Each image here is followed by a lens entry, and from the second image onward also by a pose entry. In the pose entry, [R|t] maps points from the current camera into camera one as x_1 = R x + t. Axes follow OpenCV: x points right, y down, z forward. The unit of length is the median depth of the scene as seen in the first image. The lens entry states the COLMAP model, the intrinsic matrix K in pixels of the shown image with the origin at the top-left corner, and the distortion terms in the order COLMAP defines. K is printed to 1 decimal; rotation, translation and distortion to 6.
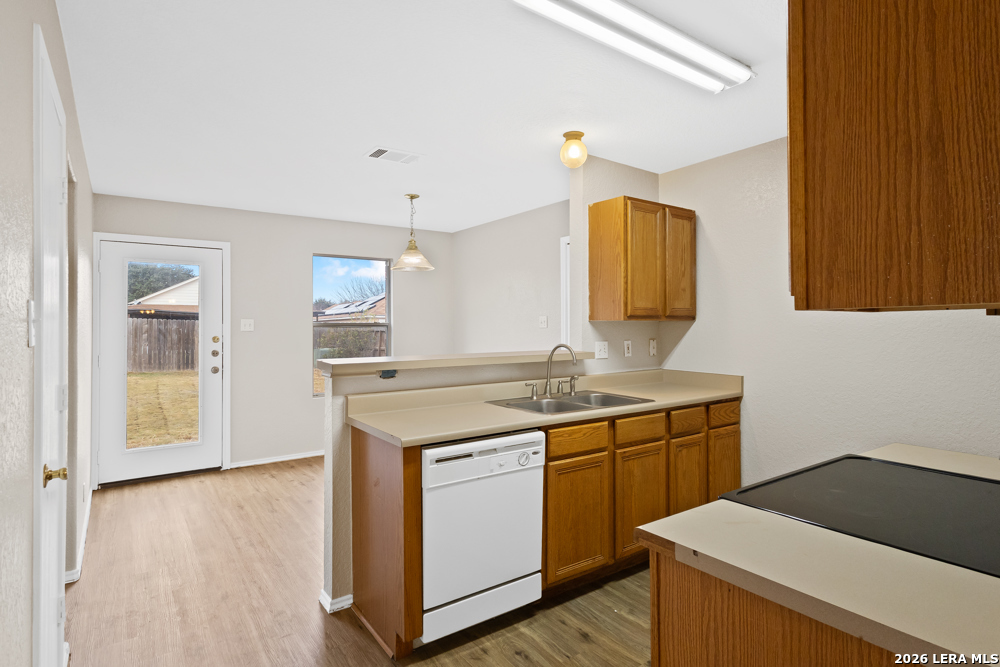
lens RADIAL K [[534.5, 0, 504.8], [0, 534.5, 318.0], [0, 0, 1]] dist [-0.000172, -0.000035]
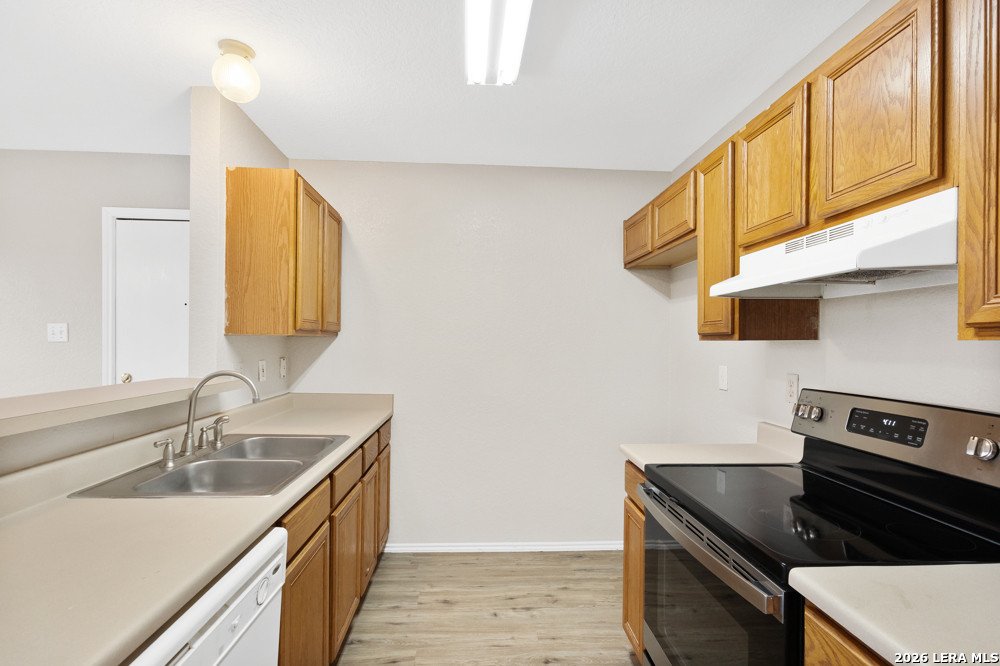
lens RADIAL K [[458.4, 0, 500.4], [0, 458.4, 344.2], [0, 0, 1]] dist [0.000556, 0.000015]
pose [[0.537575, 0.007227, 0.843185, -0.153471], [-0.029024, 0.999529, 0.009938, 0.001876], [-0.842716, -0.029815, 0.537532, 0.371562]]
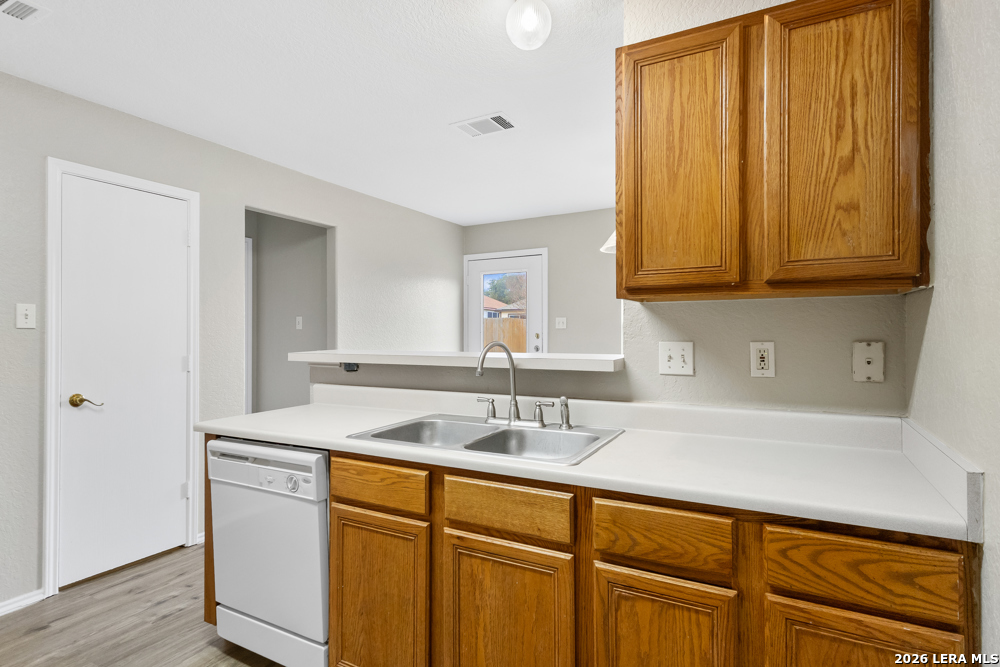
lens RADIAL K [[523.3, 0, 500.0], [0, 523.3, 333.5], [0, 0, 1]] dist [0.011241, -0.000042]
pose [[0.430382, 0.005454, -0.902631, 0.570458], [0.013940, 0.999822, 0.012688, 0.027095], [0.902539, -0.018043, 0.430229, 0.634492]]
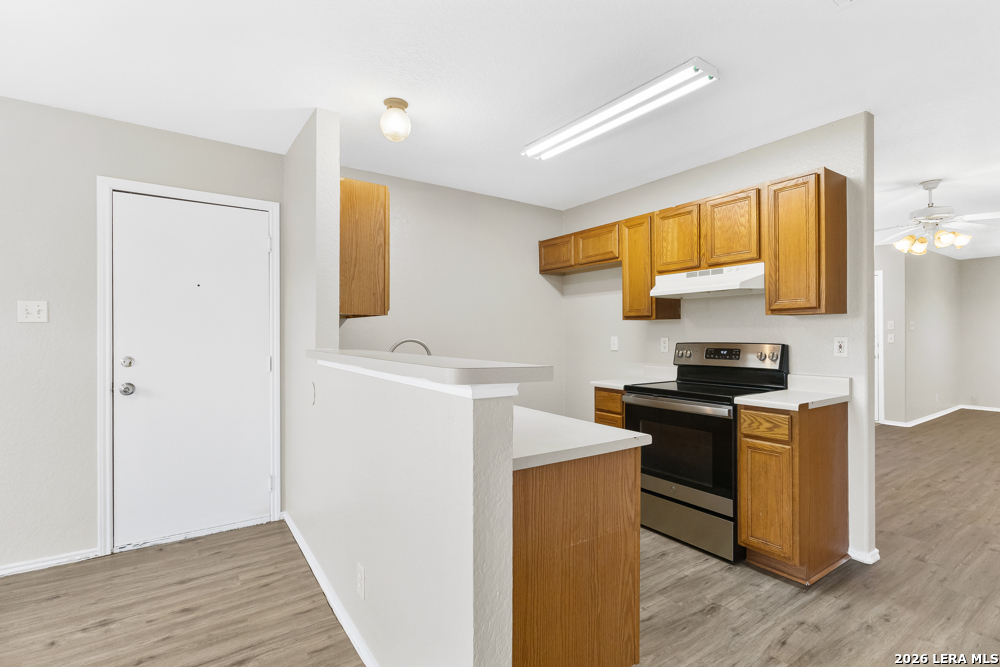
lens RADIAL K [[470.1, 0, 500.0], [0, 470.1, 333.5], [0, 0, 1]] dist [-0.000146, -0.000481]
pose [[0.016529, 0.010018, 0.999813, -0.566615], [-0.015567, 0.999831, -0.009760, 0.038470], [-0.999742, -0.015403, 0.016683, 0.709693]]
